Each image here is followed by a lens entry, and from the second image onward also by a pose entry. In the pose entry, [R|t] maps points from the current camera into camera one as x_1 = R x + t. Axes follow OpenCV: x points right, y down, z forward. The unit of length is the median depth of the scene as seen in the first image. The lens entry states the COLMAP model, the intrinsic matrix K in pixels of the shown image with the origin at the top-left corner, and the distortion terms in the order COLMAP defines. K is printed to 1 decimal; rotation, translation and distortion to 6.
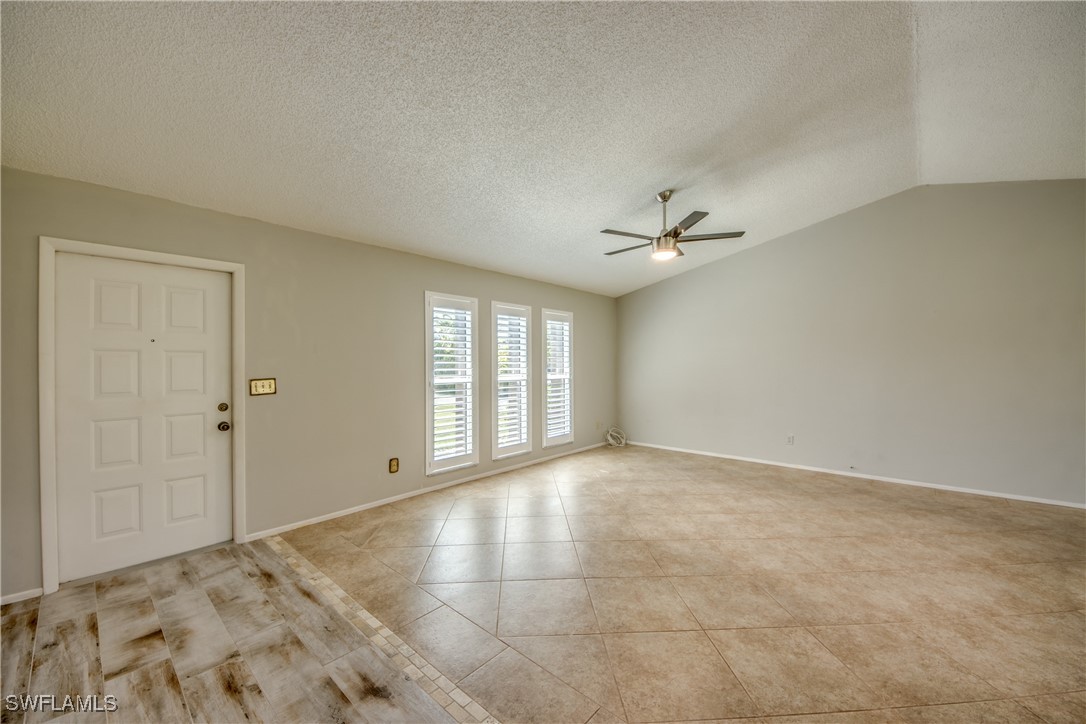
lens RADIAL K [[414.3, 0, 534.0], [0, 414.3, 356.0], [0, 0, 1]] dist [0.020436, -0.012670]
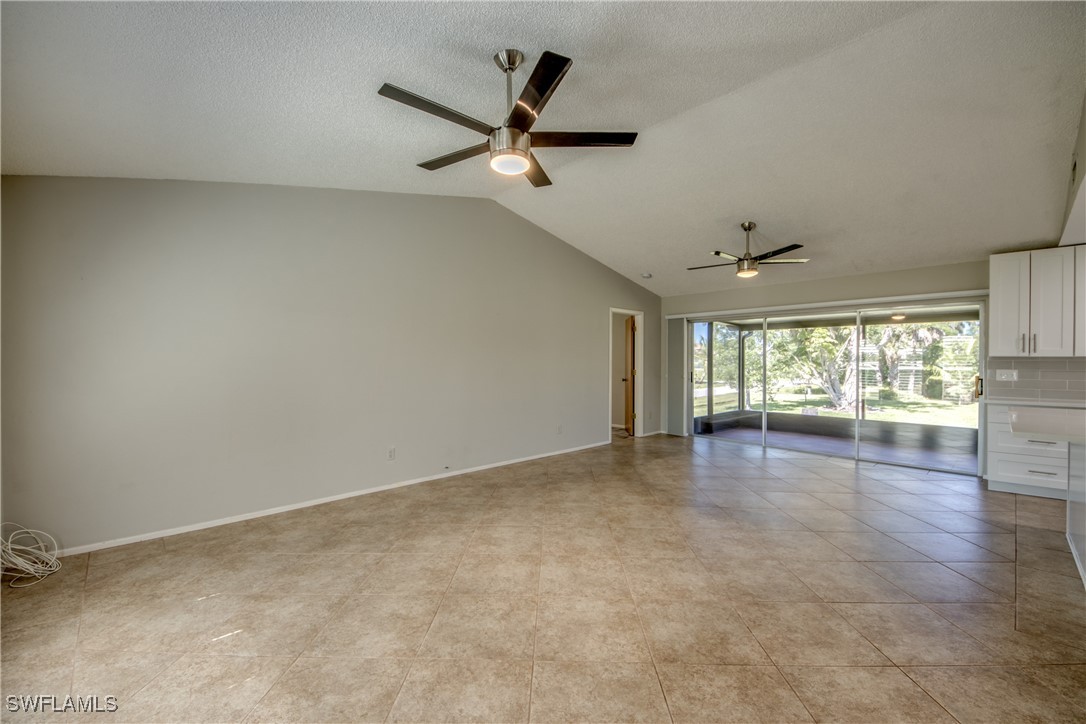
lens RADIAL K [[443.2, 0, 550.4], [0, 443.2, 359.9], [0, 0, 1]] dist [0.029838, -0.020087]
pose [[0.058797, 0.003256, 0.998265, -0.354481], [-0.019727, 0.999803, -0.002099, 0.031221], [-0.998075, -0.019570, 0.058850, 1.085923]]
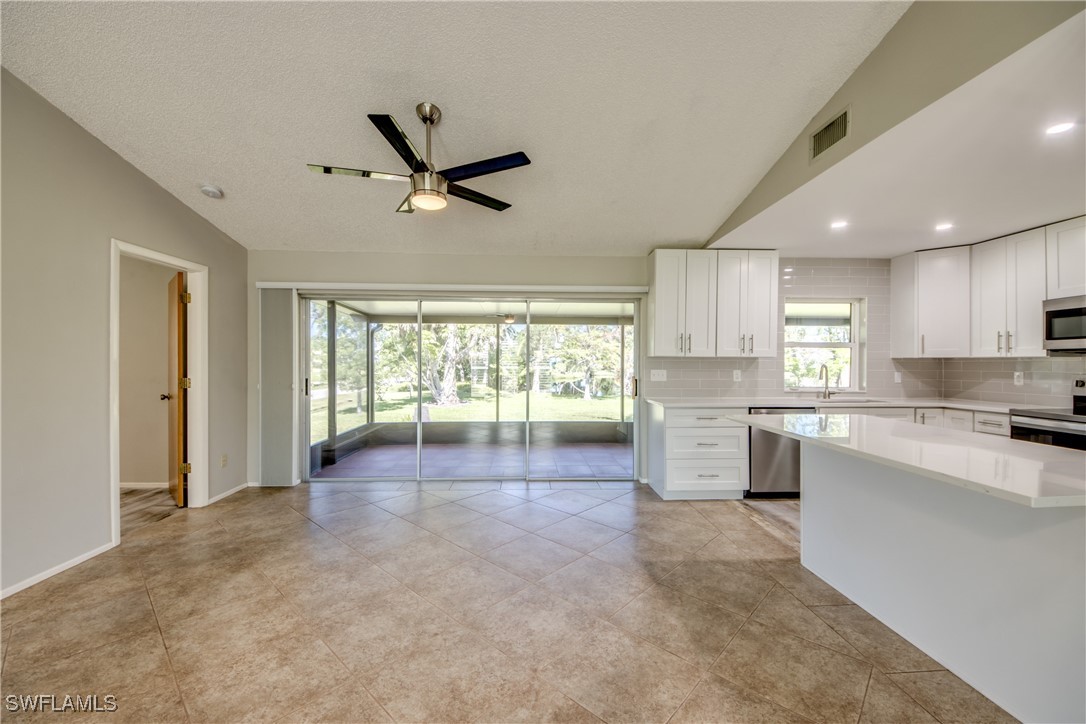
lens RADIAL K [[424.7, 0, 544.8], [0, 424.7, 363.7], [0, 0, 1]] dist [0.037842, -0.028281]
pose [[-0.707403, -0.003937, 0.706800, 0.509106], [-0.012962, 0.999889, -0.007403, 0.025898], [-0.706692, -0.014399, -0.707375, 0.916453]]
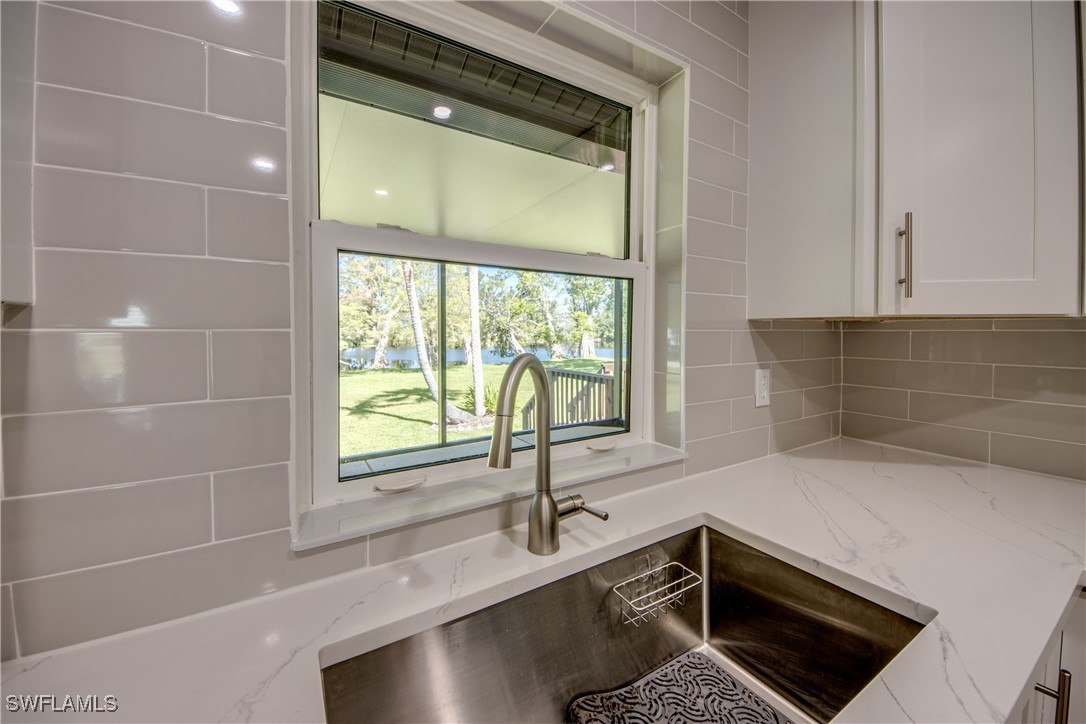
lens RADIAL K [[418.7, 0, 547.5], [0, 418.7, 337.5], [0, 0, 1]] dist [0.026985, -0.018128]
pose [[-0.965709, -0.004858, 0.259582, 0.790268], [-0.004112, 0.999986, 0.003418, -0.003045], [-0.259595, 0.002233, -0.965715, -0.523349]]
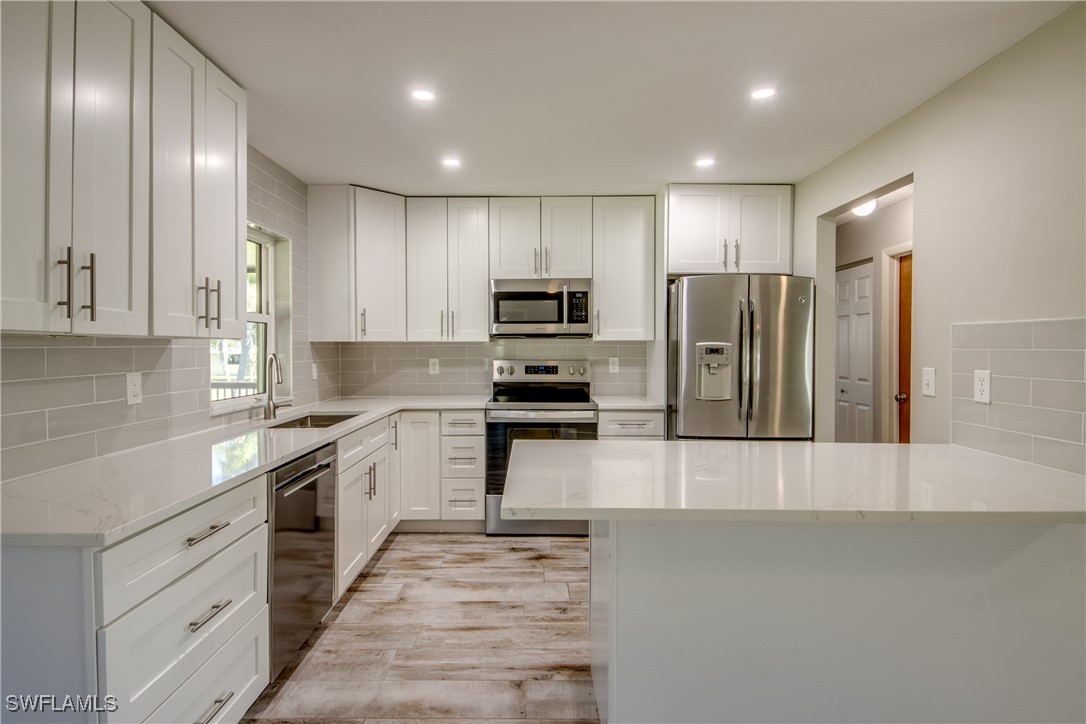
lens RADIAL K [[568.1, 0, 534.9], [0, 568.1, 353.3], [0, 0, 1]] dist [0.027156, 0.000088]
pose [[-0.741670, 0.010594, -0.670681, 1.180231], [0.011686, 0.999928, 0.002871, 0.007549], [0.670663, -0.005708, -0.741740, 0.291873]]
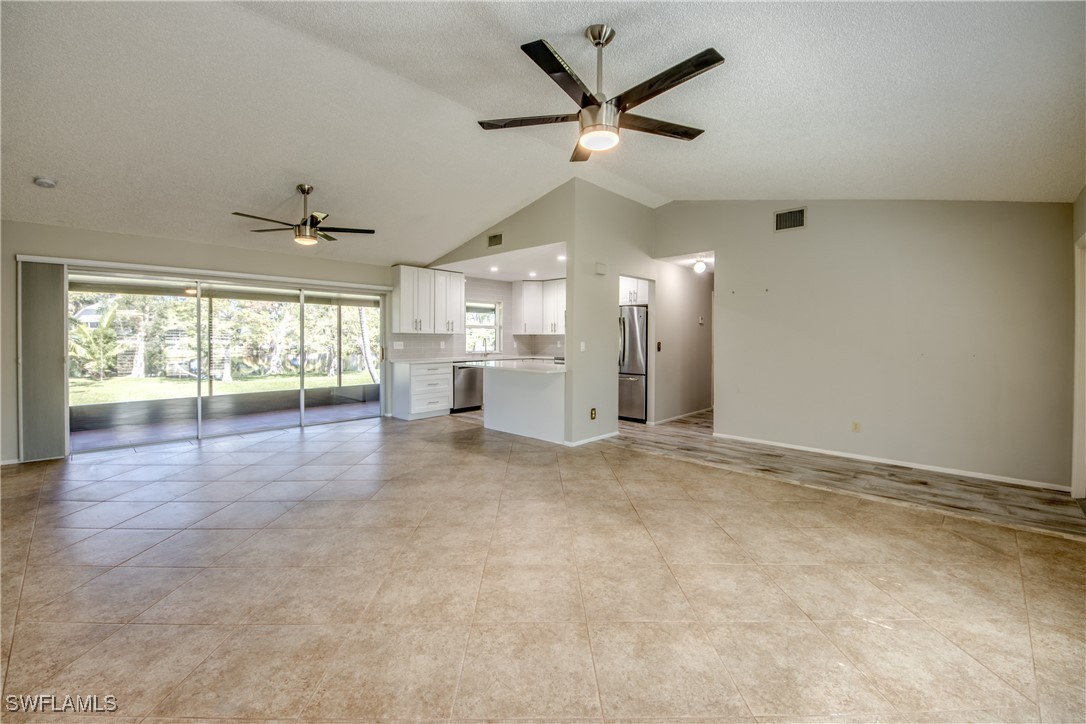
lens RADIAL K [[450.2, 0, 537.6], [0, 450.2, 346.0], [0, 0, 1]] dist [0.027319, -0.019309]
pose [[-0.999429, -0.002896, 0.033671, 0.450742], [-0.002792, 0.999991, 0.003140, 0.044113], [-0.033680, 0.003044, -0.999428, 1.947648]]
